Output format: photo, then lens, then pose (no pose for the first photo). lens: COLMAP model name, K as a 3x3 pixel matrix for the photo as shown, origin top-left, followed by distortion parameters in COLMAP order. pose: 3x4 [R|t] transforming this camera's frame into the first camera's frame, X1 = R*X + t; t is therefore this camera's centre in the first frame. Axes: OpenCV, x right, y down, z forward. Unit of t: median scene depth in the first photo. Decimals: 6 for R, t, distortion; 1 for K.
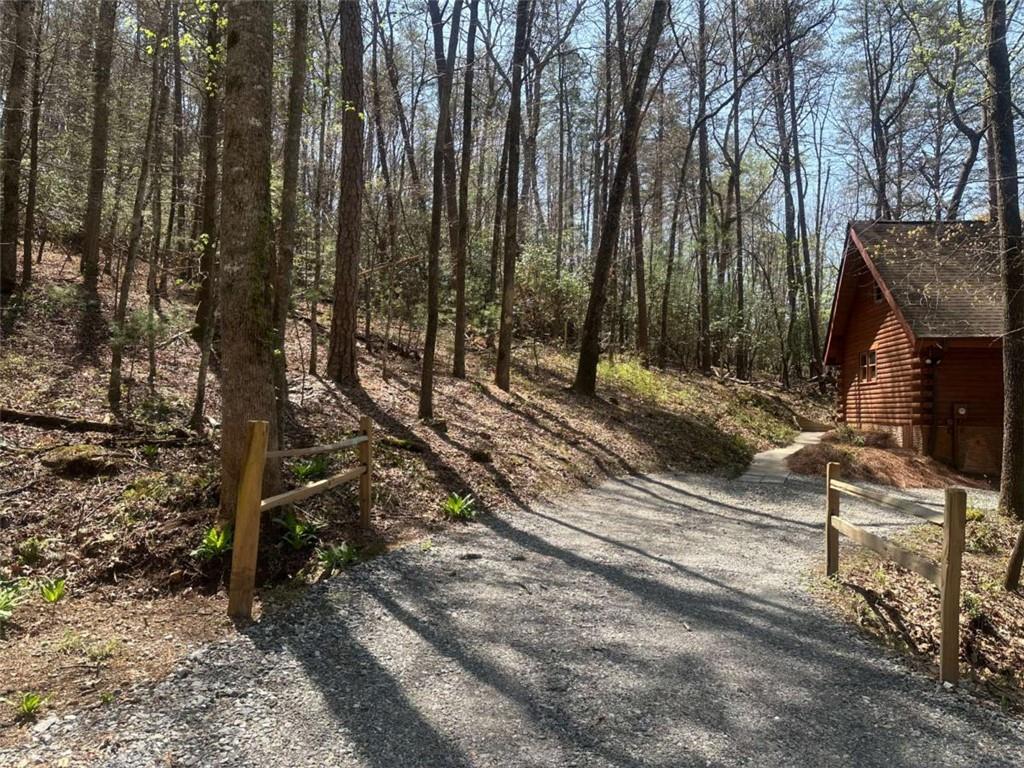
lens RADIAL K [[711.6, 0, 512.1], [0, 711.6, 383.8], [0, 0, 1]] dist [0.071741, -0.090487]
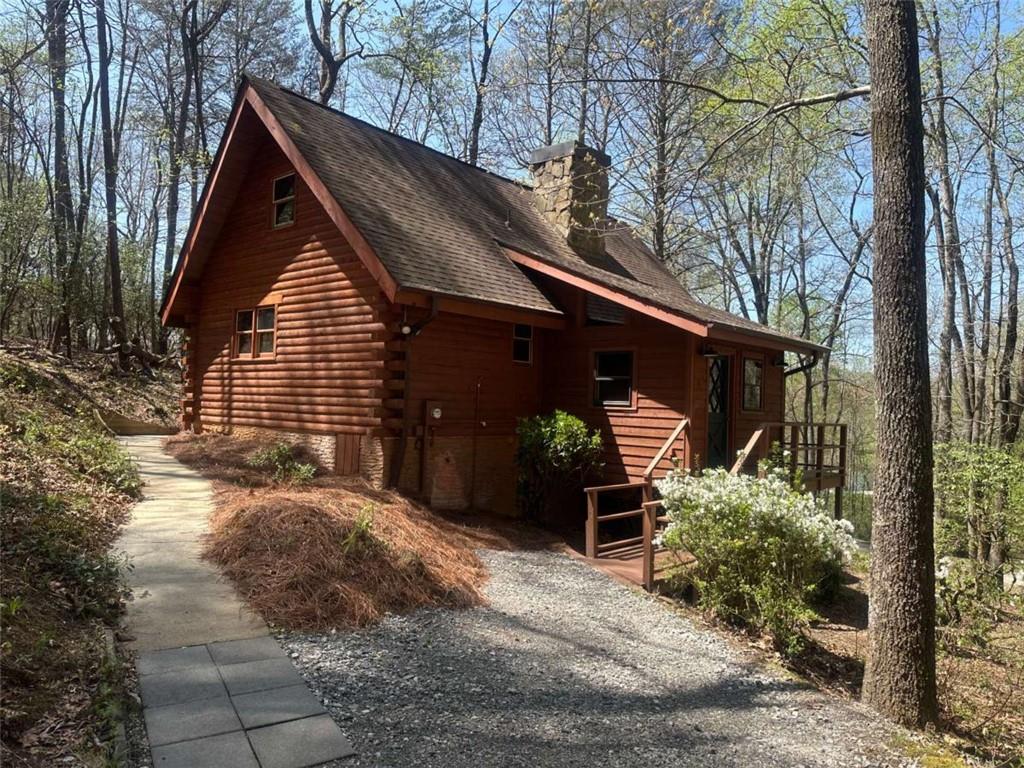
lens RADIAL K [[711.6, 0, 512.6], [0, 711.6, 385.9], [0, 0, 1]] dist [0.071741, -0.090487]
pose [[0.551020, 0.023218, 0.834169, 0.115412], [-0.053103, 0.998562, 0.007284, 0.004892], [-0.832801, -0.048311, 0.551461, 0.497767]]
